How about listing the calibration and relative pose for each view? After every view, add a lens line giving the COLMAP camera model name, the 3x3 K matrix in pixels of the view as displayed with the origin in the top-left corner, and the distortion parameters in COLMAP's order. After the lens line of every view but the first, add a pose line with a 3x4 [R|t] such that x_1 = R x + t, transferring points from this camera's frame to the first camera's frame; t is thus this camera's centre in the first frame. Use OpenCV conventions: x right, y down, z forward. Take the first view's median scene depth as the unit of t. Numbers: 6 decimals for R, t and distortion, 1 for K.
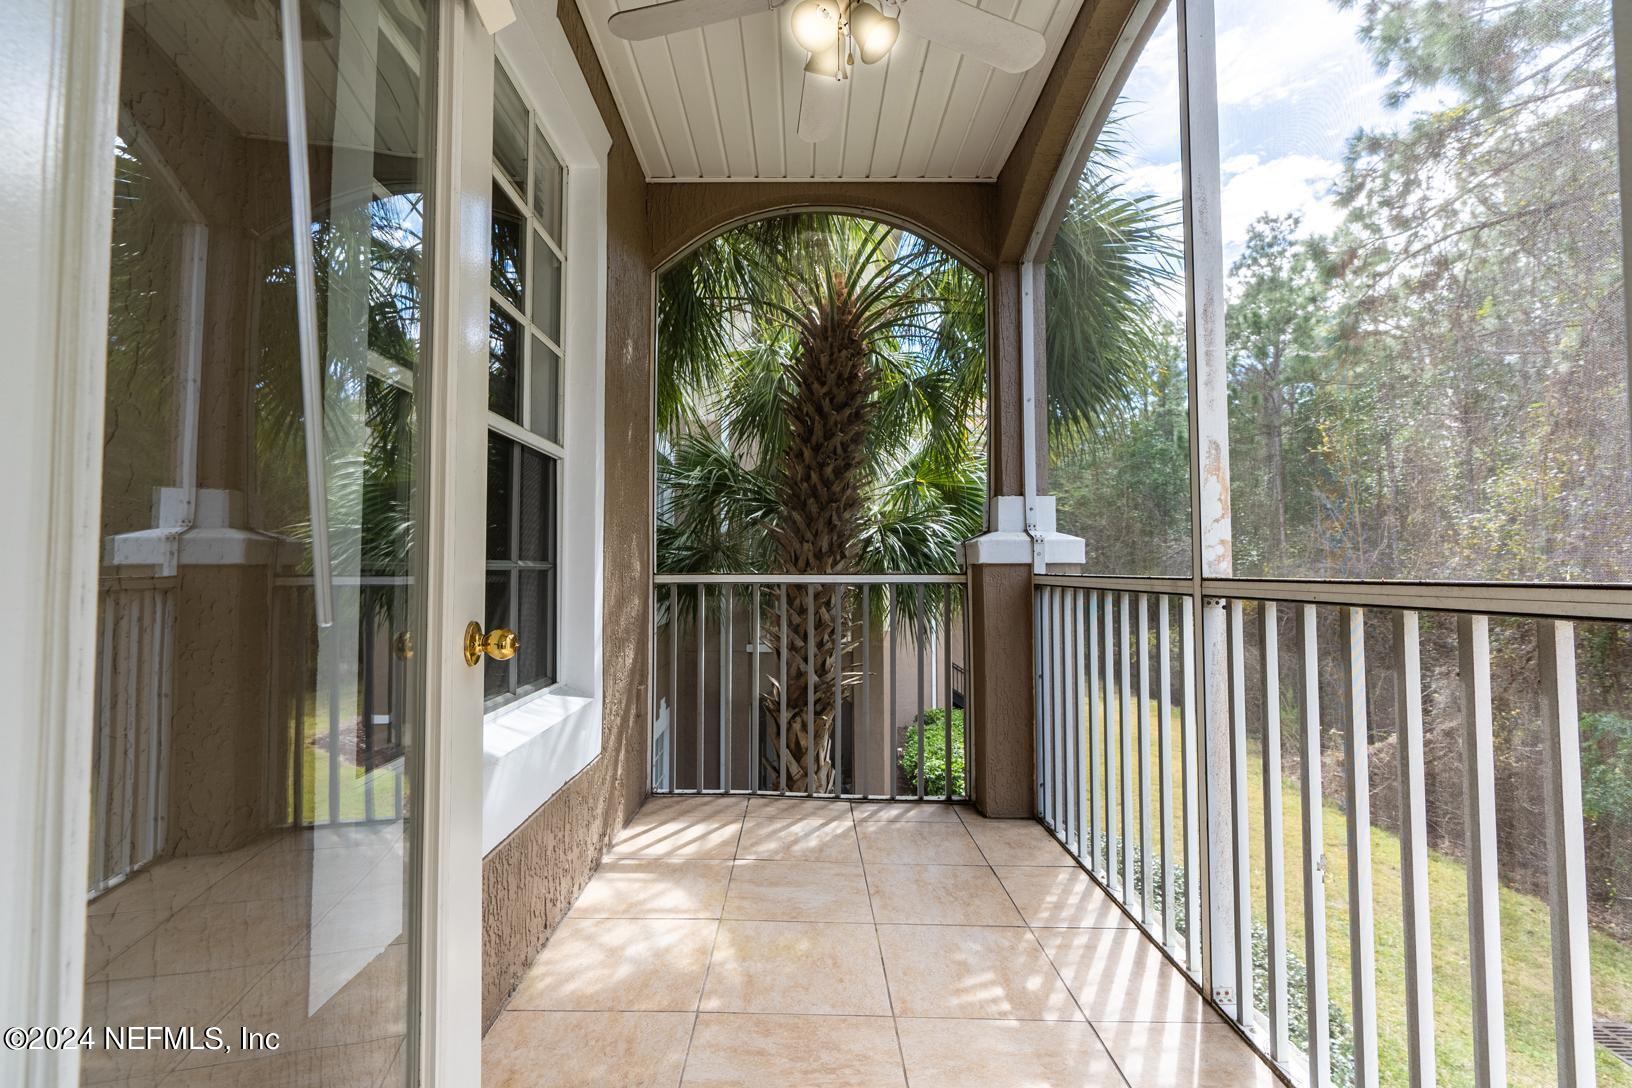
lens RADIAL K [[743.8, 0, 808.3], [0, 743.8, 540.6], [0, 0, 1]] dist [-0.009879, 0.003056]
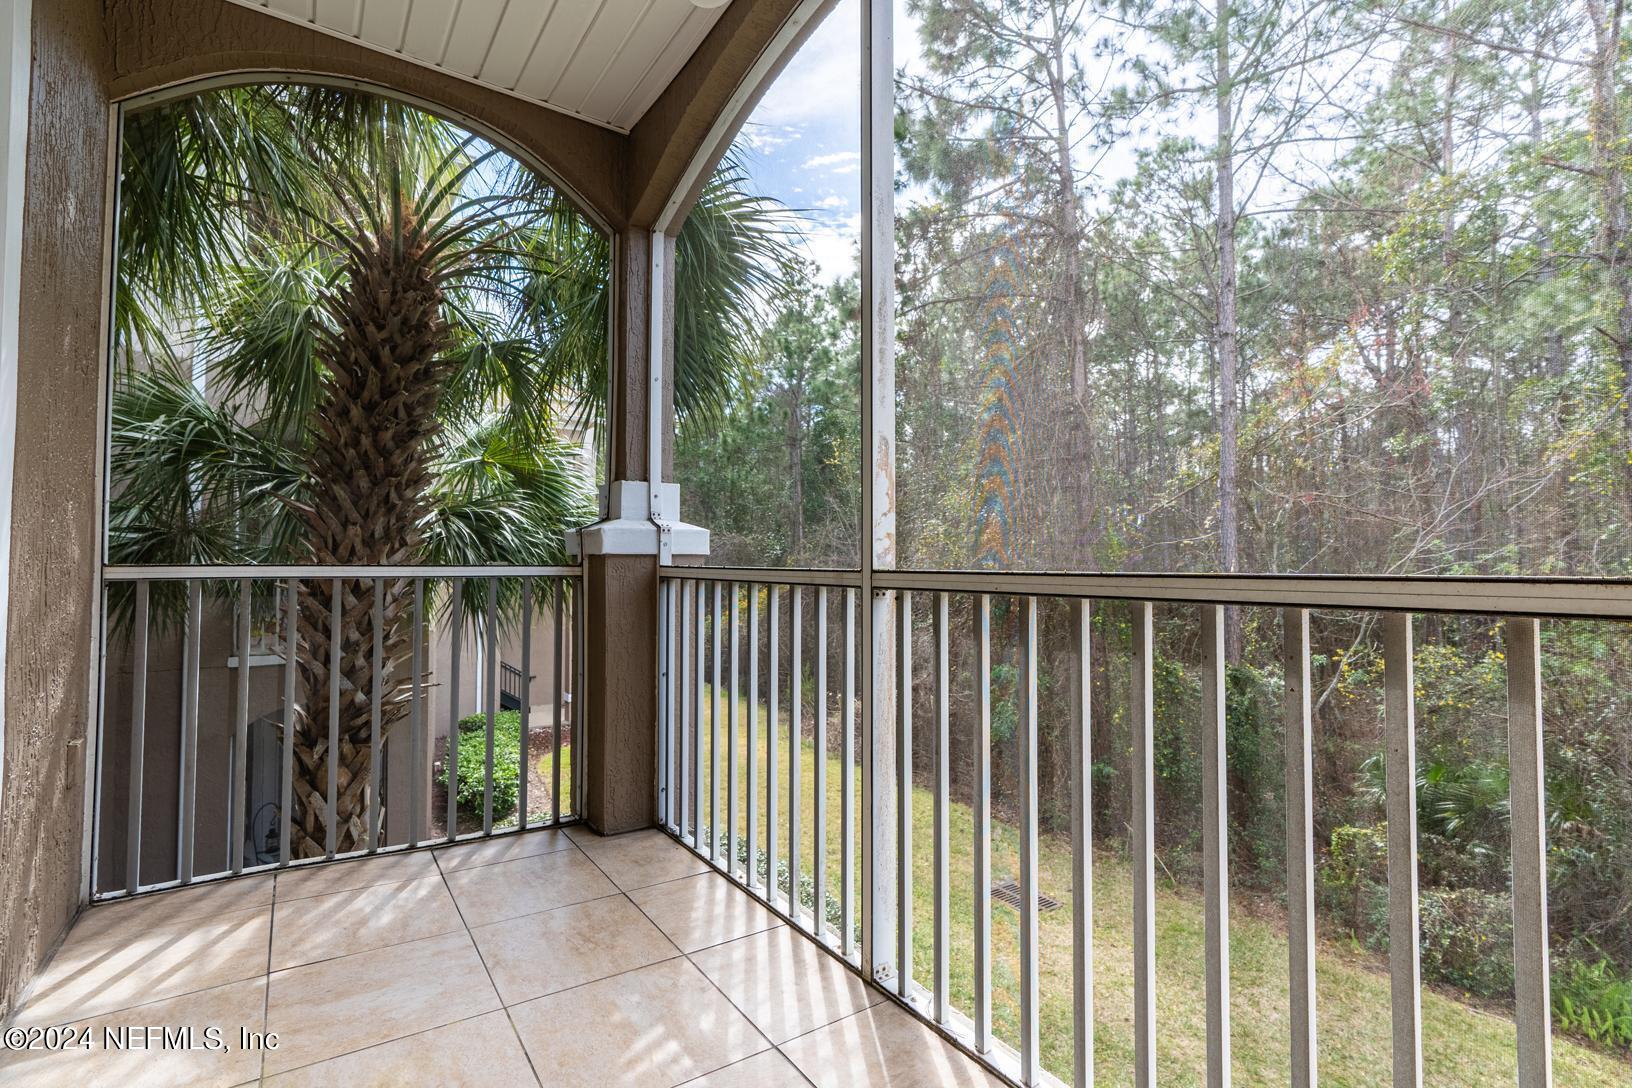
lens RADIAL K [[743.8, 0, 818.0], [0, 743.8, 538.5], [0, 0, 1]] dist [-0.009879, 0.003056]
pose [[0.822129, 0.020212, 0.568942, -0.060066], [-0.025258, 0.999680, 0.000984, 0.004324], [-0.568740, -0.015179, 0.822377, 0.106844]]
